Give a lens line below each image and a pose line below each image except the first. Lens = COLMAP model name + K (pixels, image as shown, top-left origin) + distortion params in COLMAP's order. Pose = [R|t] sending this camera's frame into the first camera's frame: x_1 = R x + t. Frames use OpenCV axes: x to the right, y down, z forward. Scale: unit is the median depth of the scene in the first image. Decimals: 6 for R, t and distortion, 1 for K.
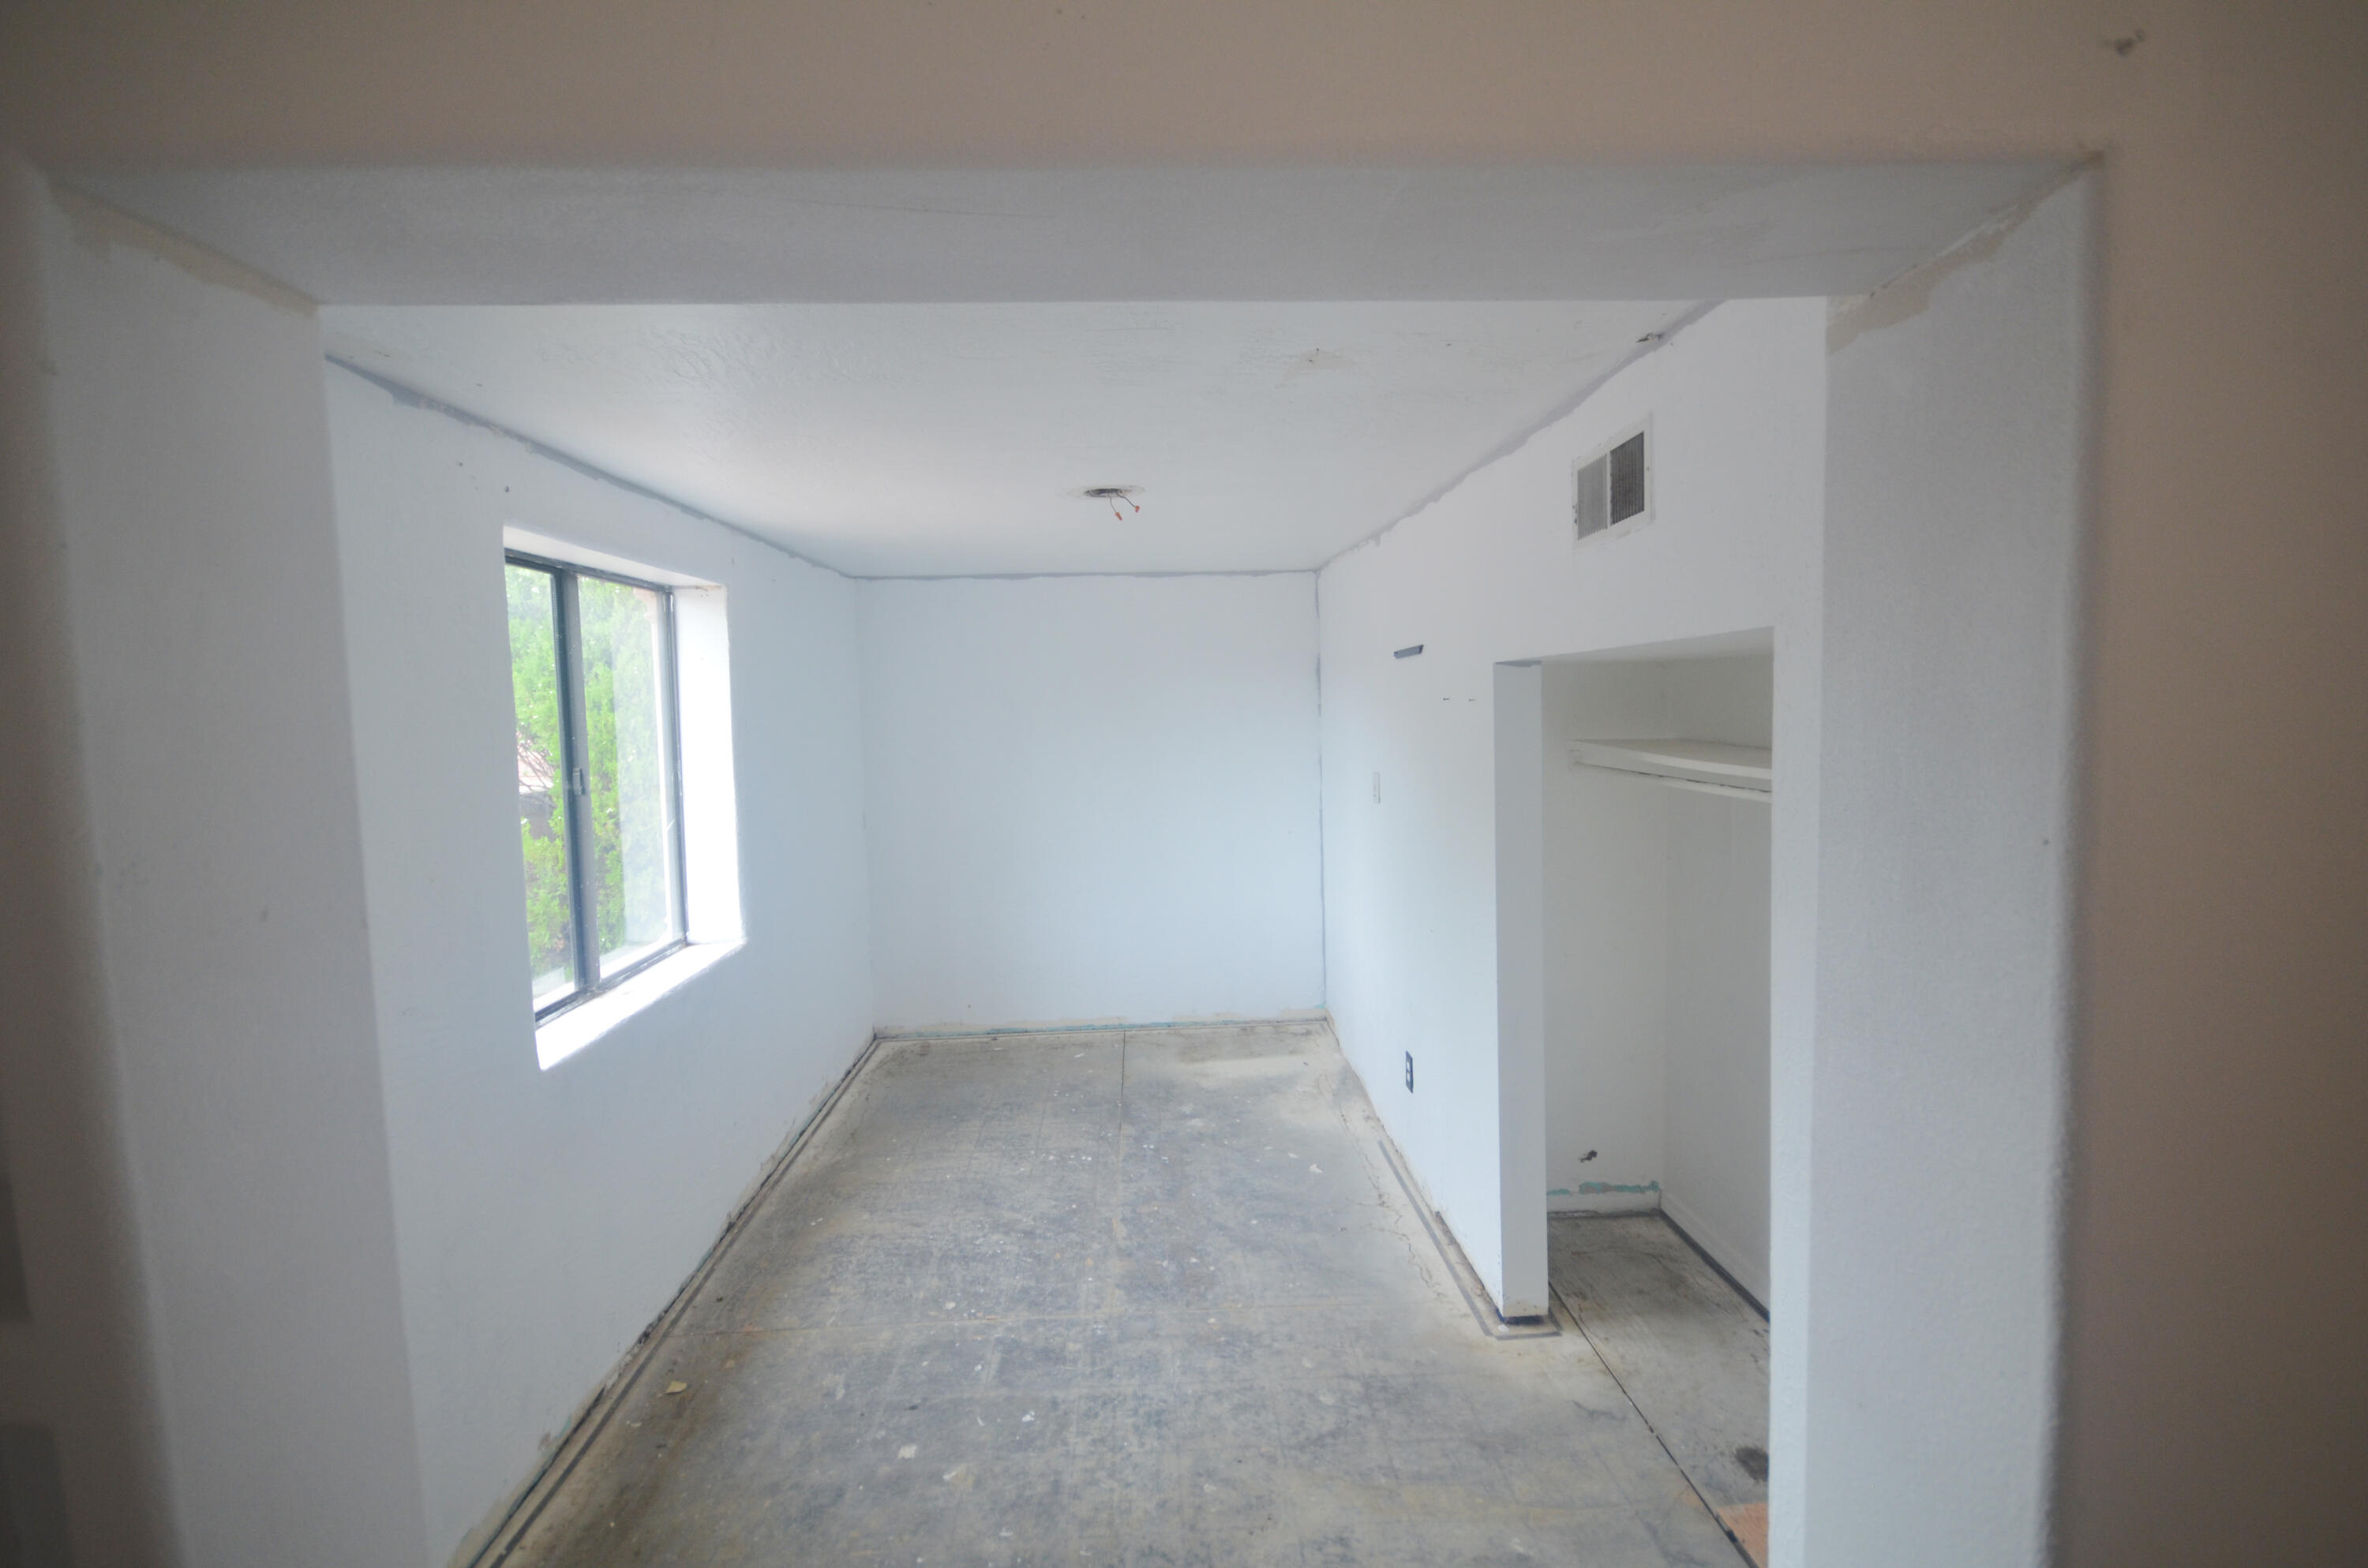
lens RADIAL K [[1072.5, 0, 1196.2], [0, 1072.5, 775.2], [0, 0, 1]] dist [0.031534, -0.020159]
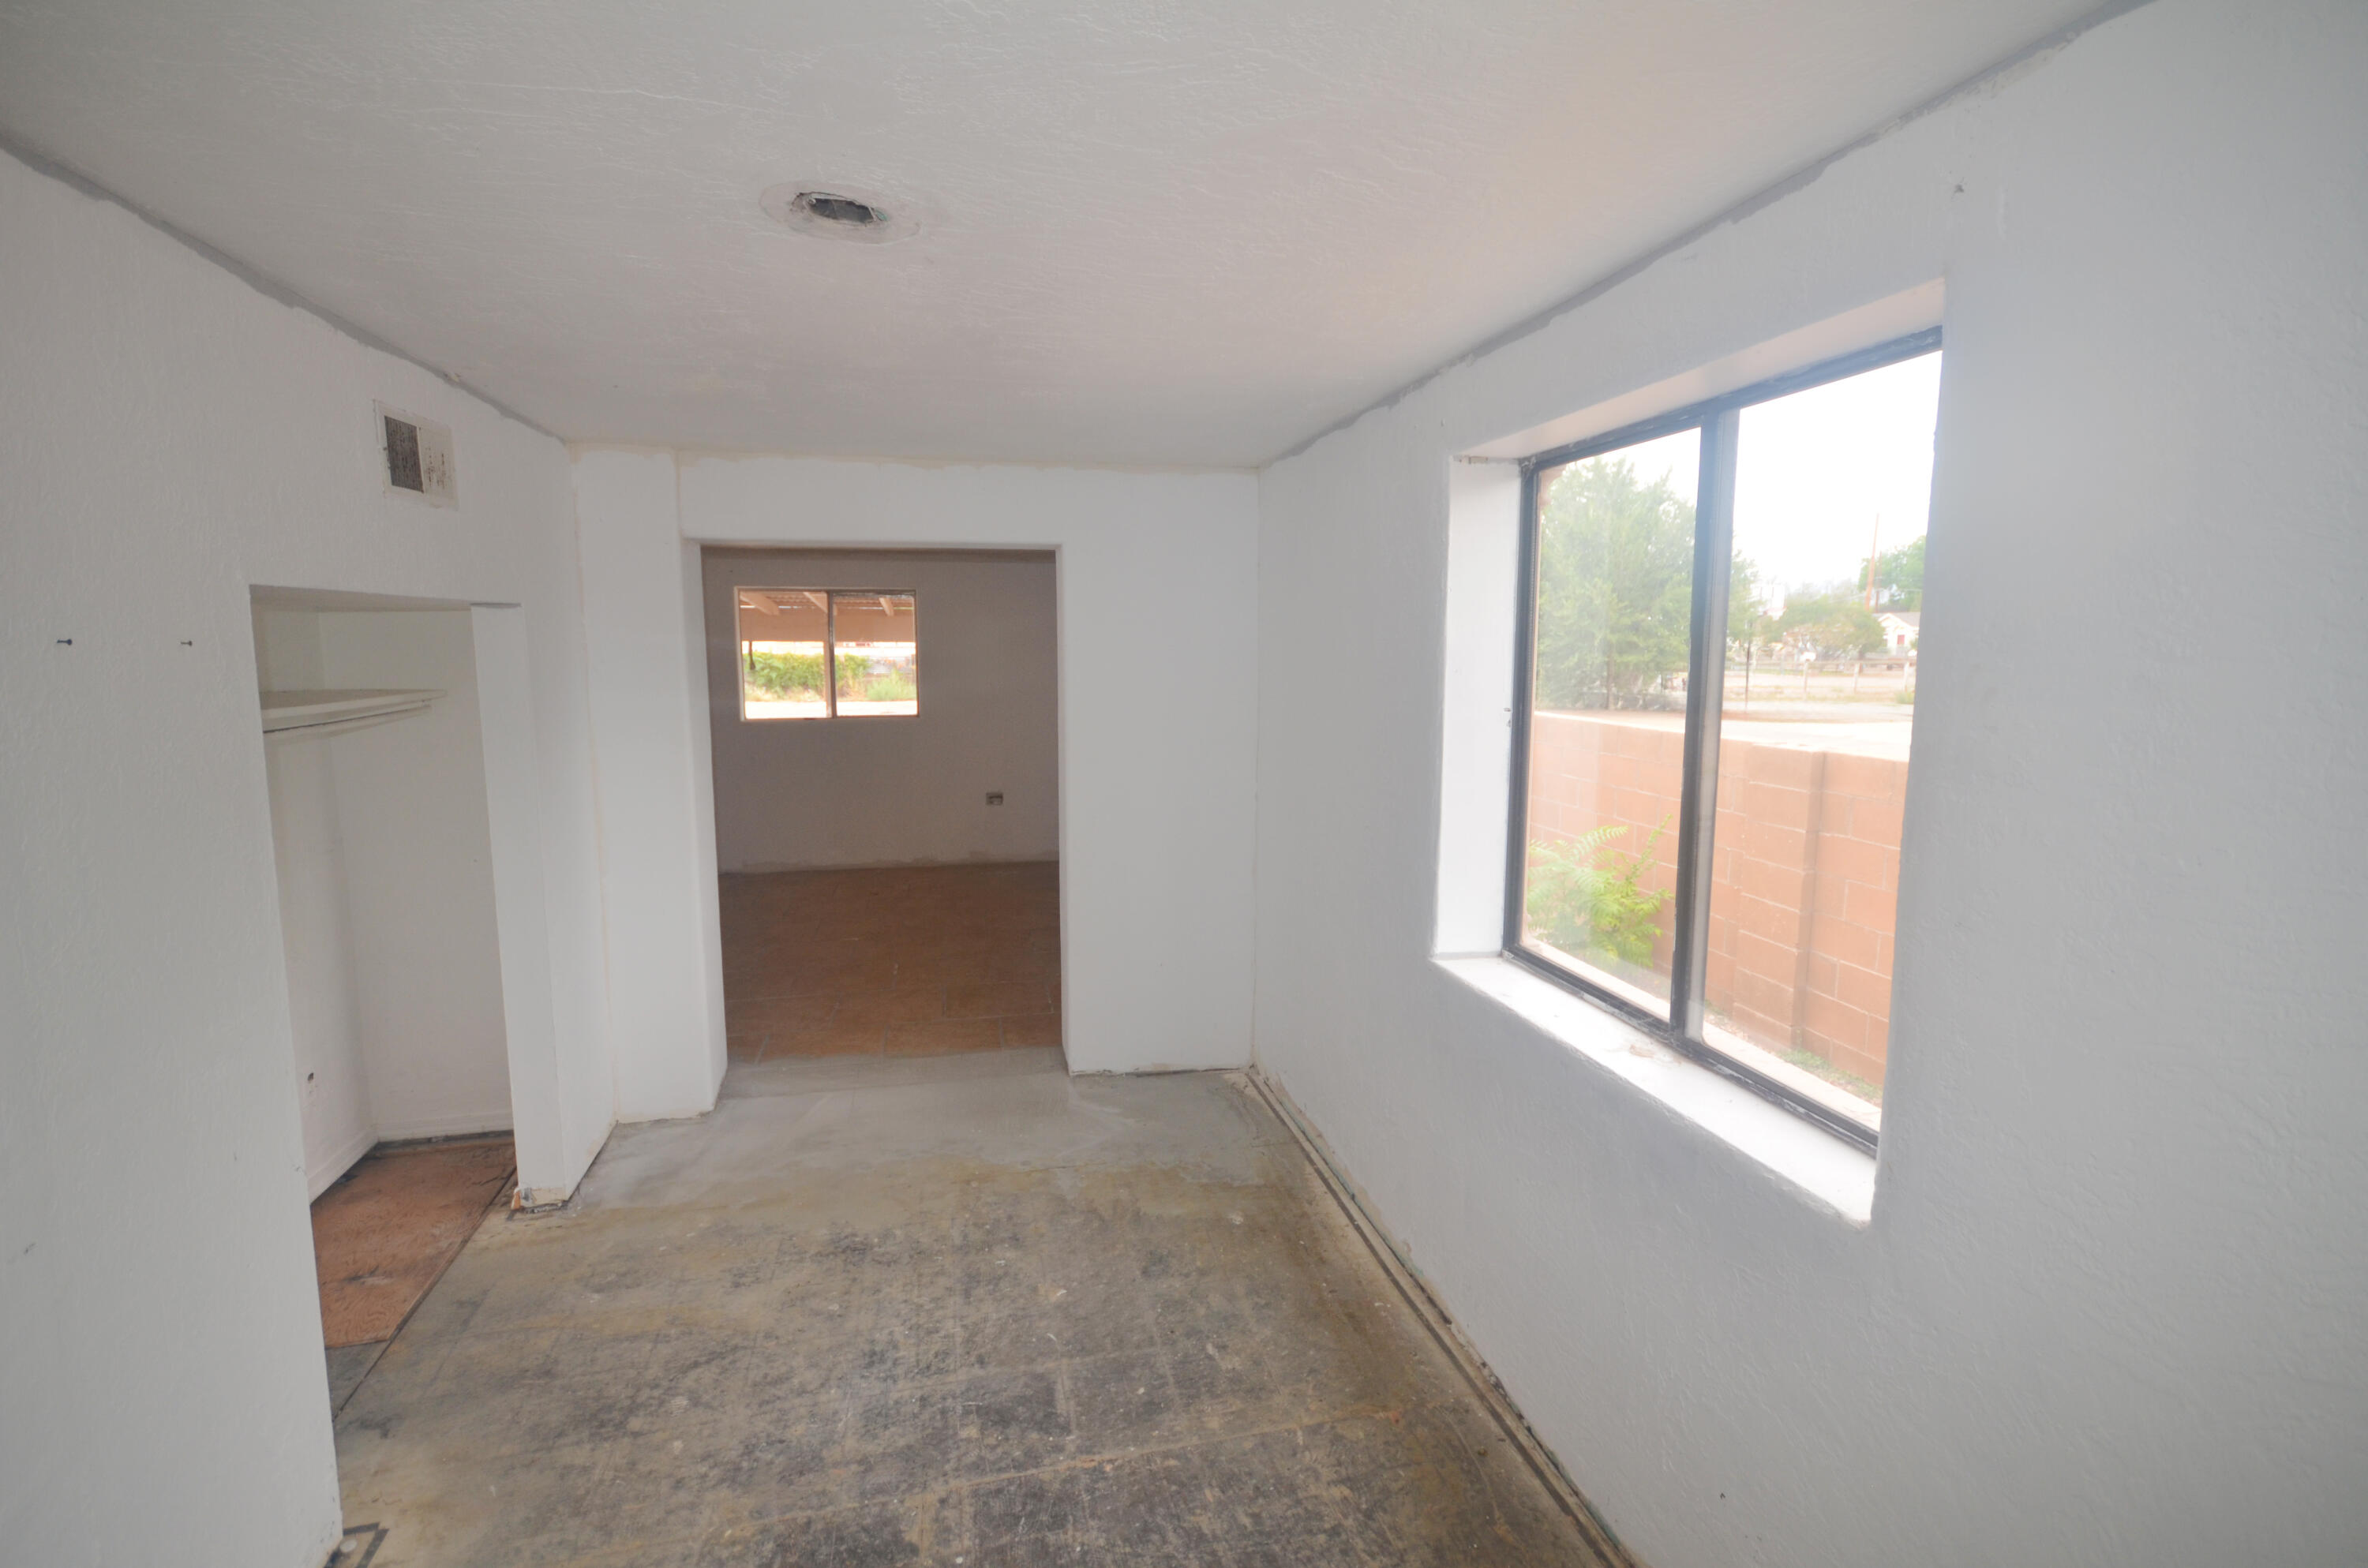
lens RADIAL K [[1072.5, 0, 1196.2], [0, 1072.5, 775.2], [0, 0, 1]] dist [0.031534, -0.020159]
pose [[-0.983070, 0.047169, -0.177056, -0.171013], [0.011801, 0.980590, 0.195715, -0.120649], [0.182851, 0.190313, -0.964545, 1.845904]]
